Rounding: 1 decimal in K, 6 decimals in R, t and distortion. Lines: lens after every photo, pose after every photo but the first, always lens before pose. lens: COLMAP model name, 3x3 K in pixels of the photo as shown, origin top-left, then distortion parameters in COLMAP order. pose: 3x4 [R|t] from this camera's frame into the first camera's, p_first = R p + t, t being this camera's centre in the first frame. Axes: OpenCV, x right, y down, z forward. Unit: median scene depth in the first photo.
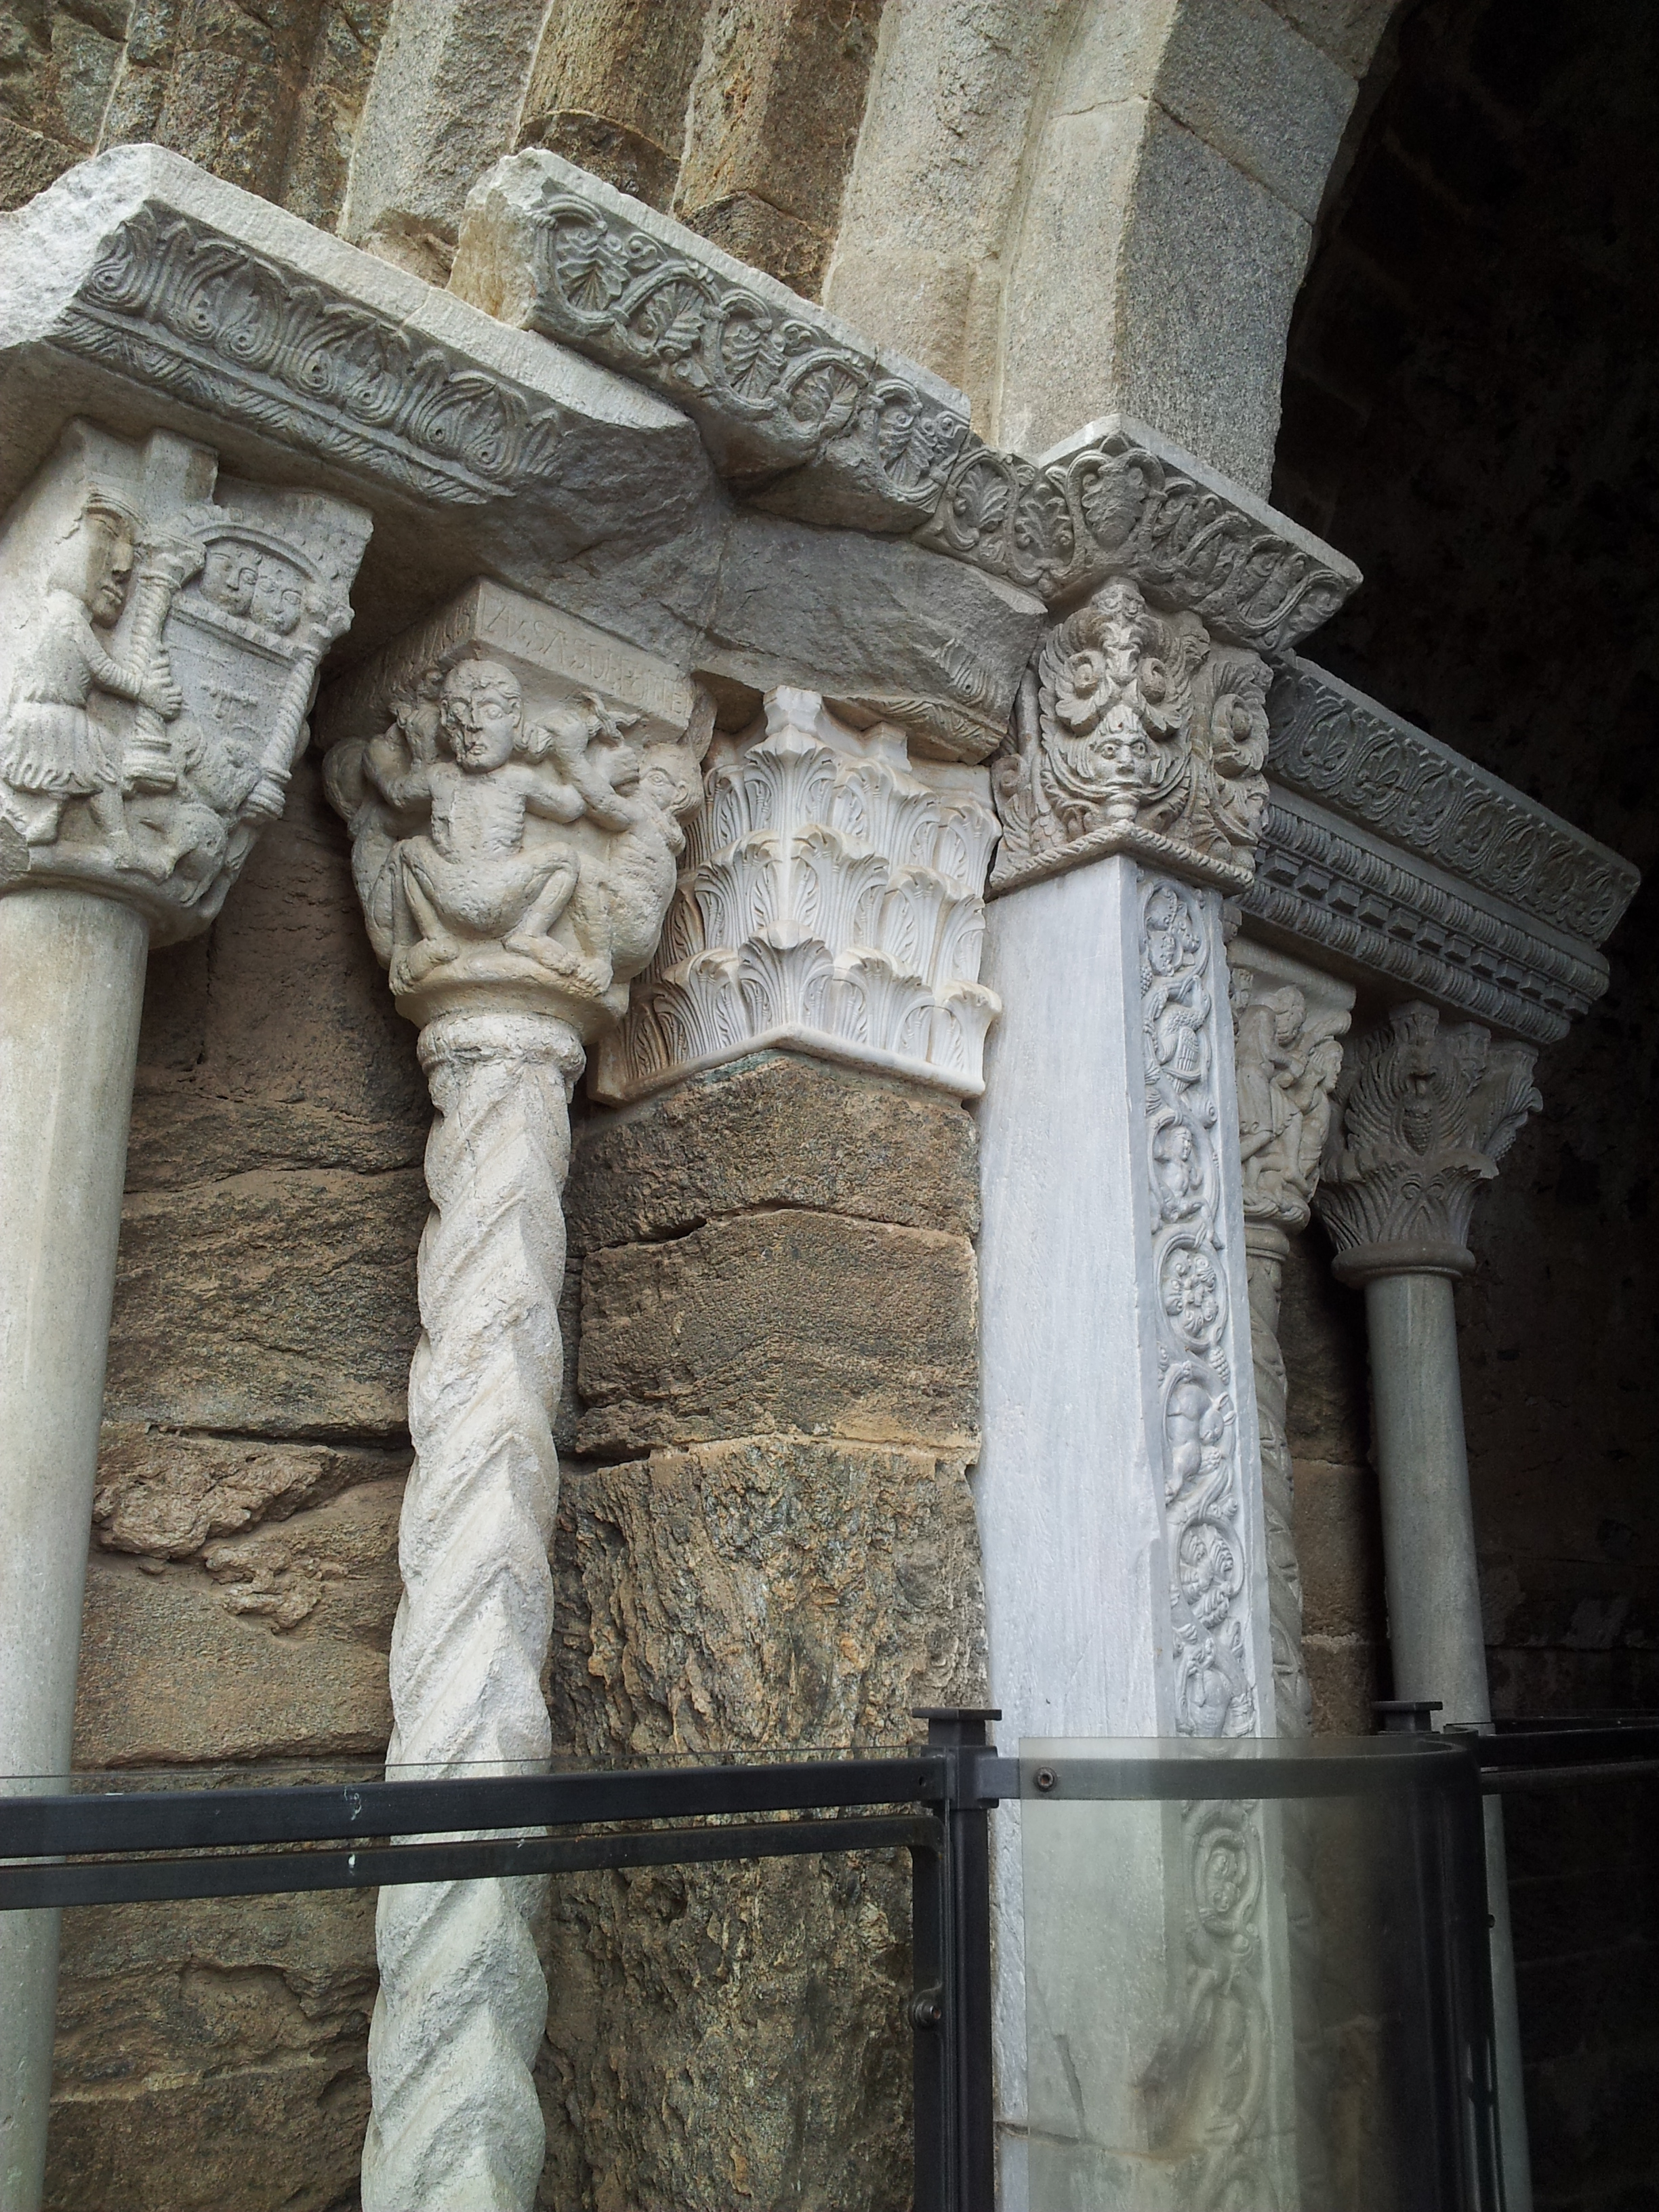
lens RADIAL K [[2001.6, 0, 791.5], [0, 2001.6, 1104.6], [0, 0, 1]] dist [0.155514, 0.000646]
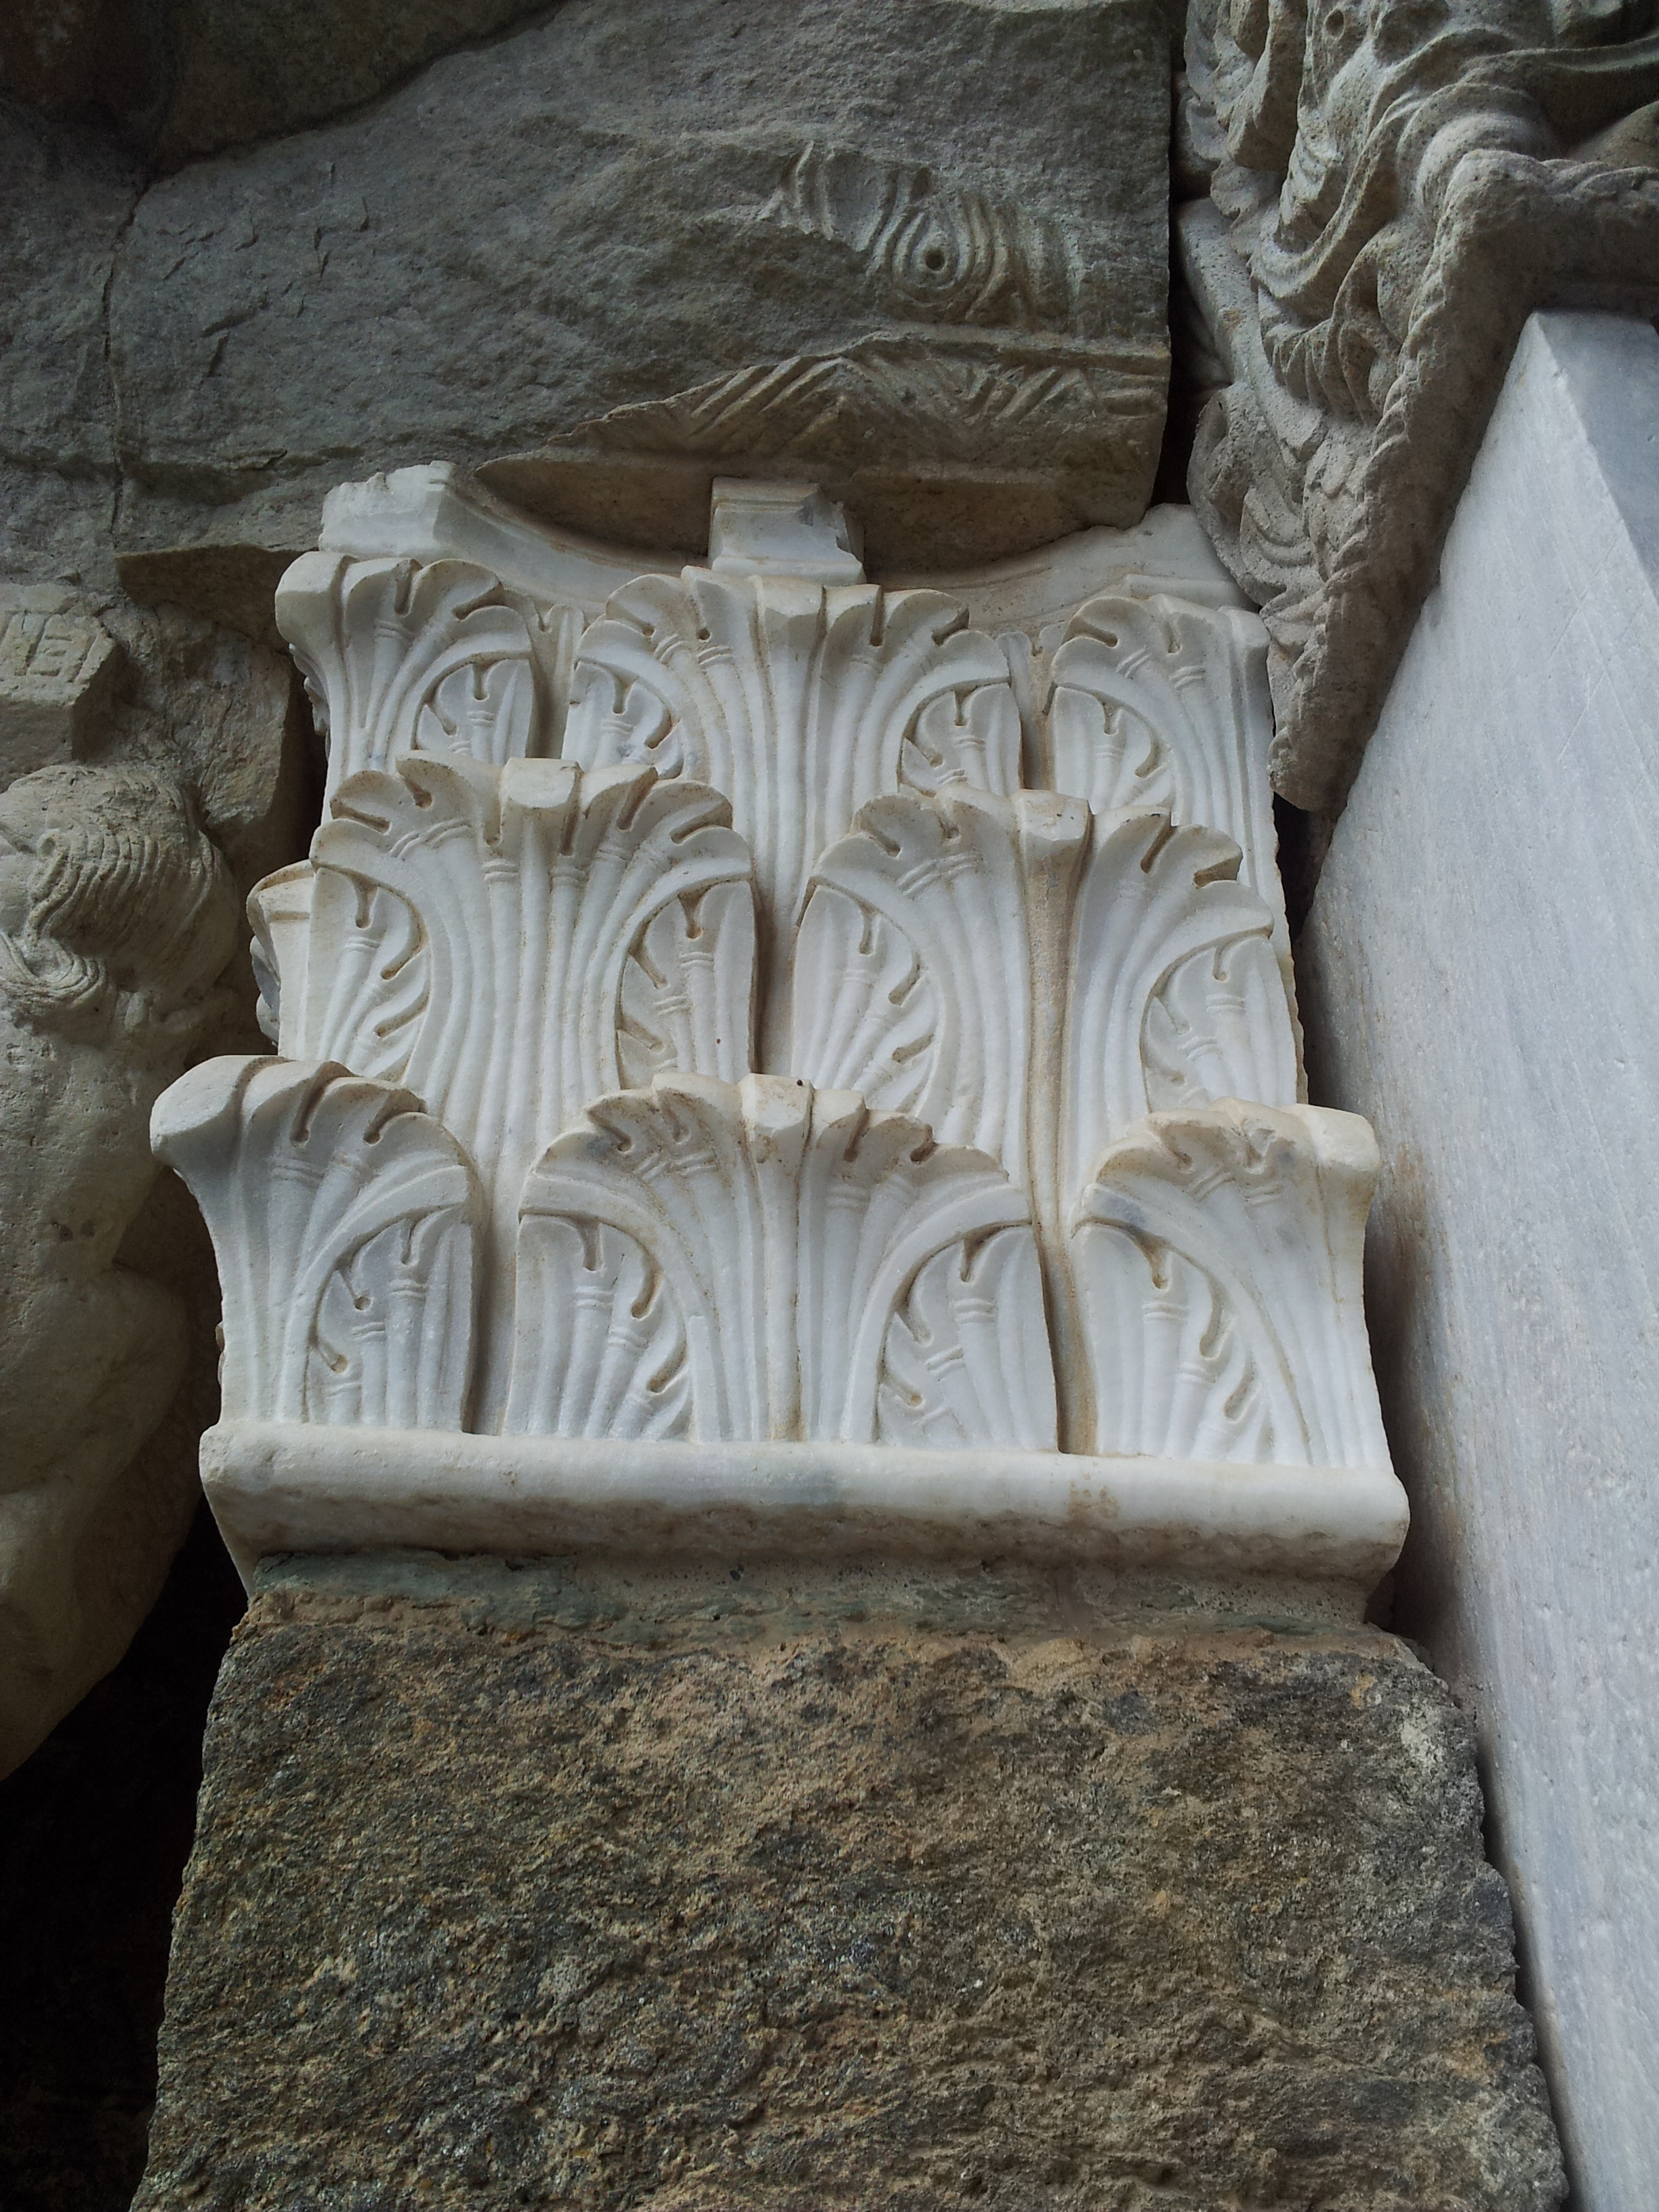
lens RADIAL K [[1903.8, 0, 828.7], [0, 1903.8, 1159.0], [0, 0, 1]] dist [0.147333, -0.373004]
pose [[0.792026, -0.380619, -0.477309, 0.168927], [0.173546, 0.889968, -0.421710, 0.037422], [0.585300, 0.251170, 0.770933, 0.828807]]
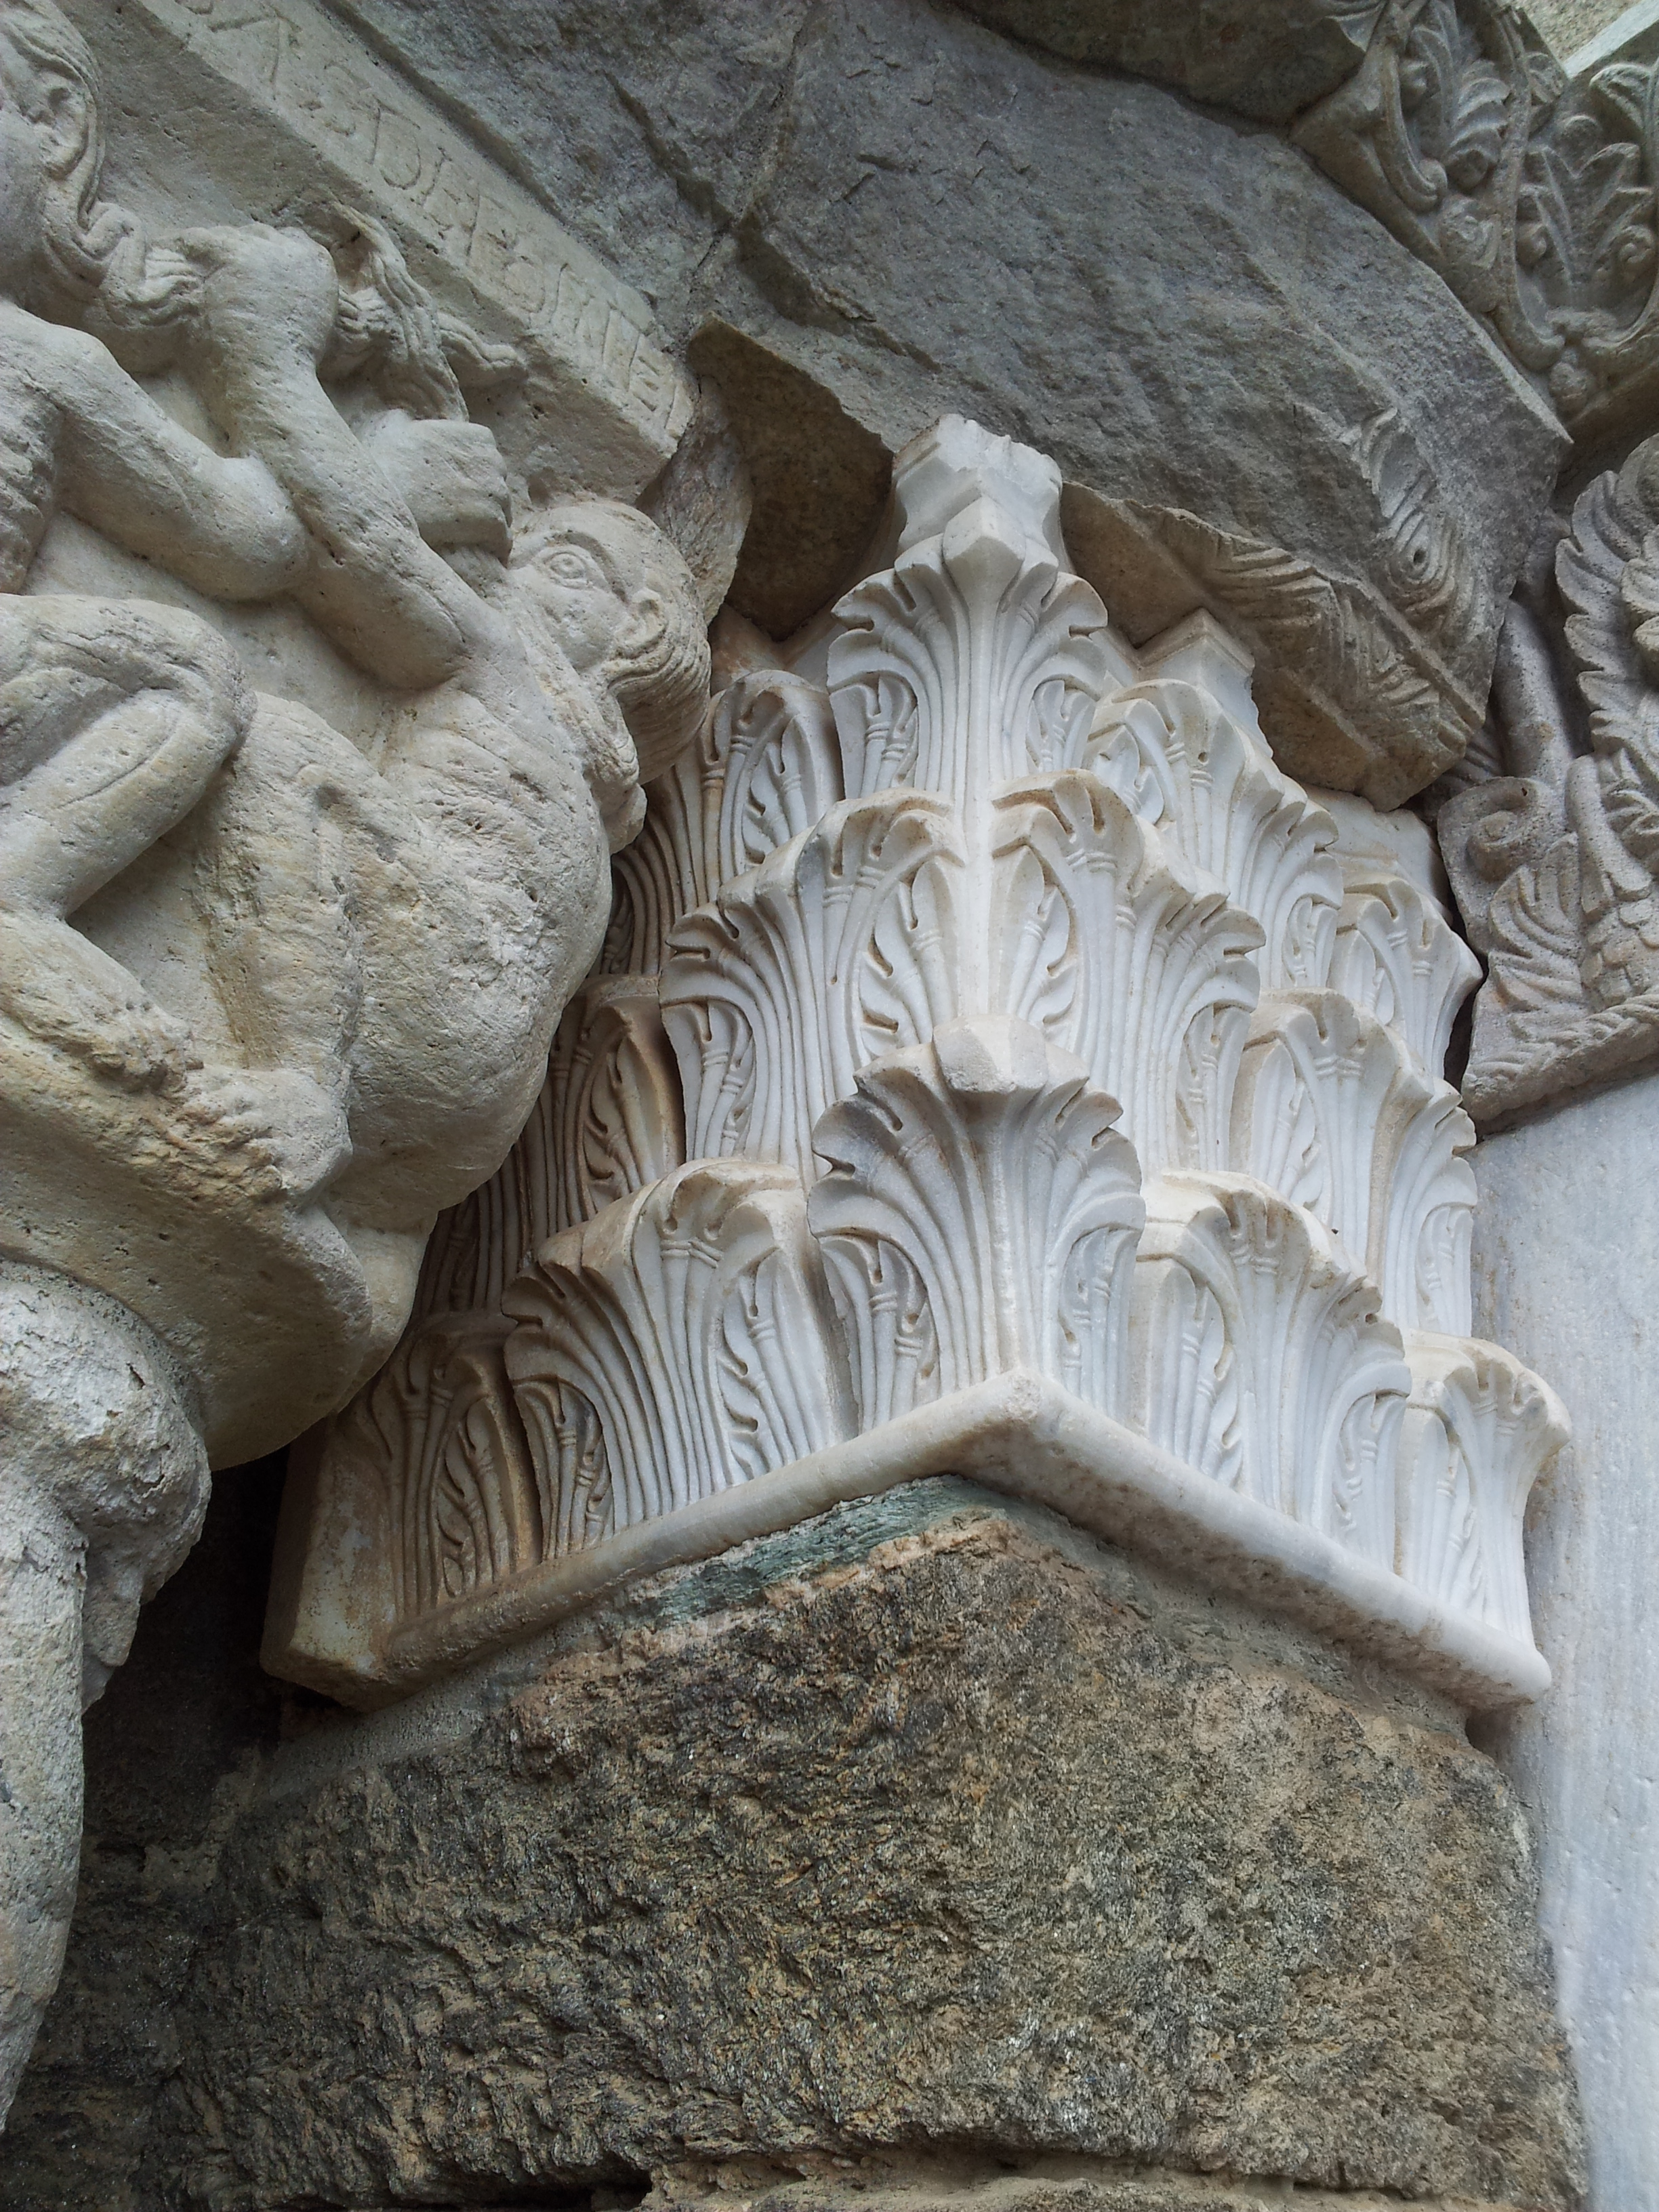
lens RADIAL K [[1904.4, 0, 782.1], [0, 1904.4, 1140.8], [0, 0, 1]] dist [0.143802, -0.392674]
pose [[0.997450, 0.047986, 0.052834, -0.044602], [-0.029764, 0.952476, -0.303157, 0.006868], [-0.064871, 0.300811, 0.951475, 0.728791]]
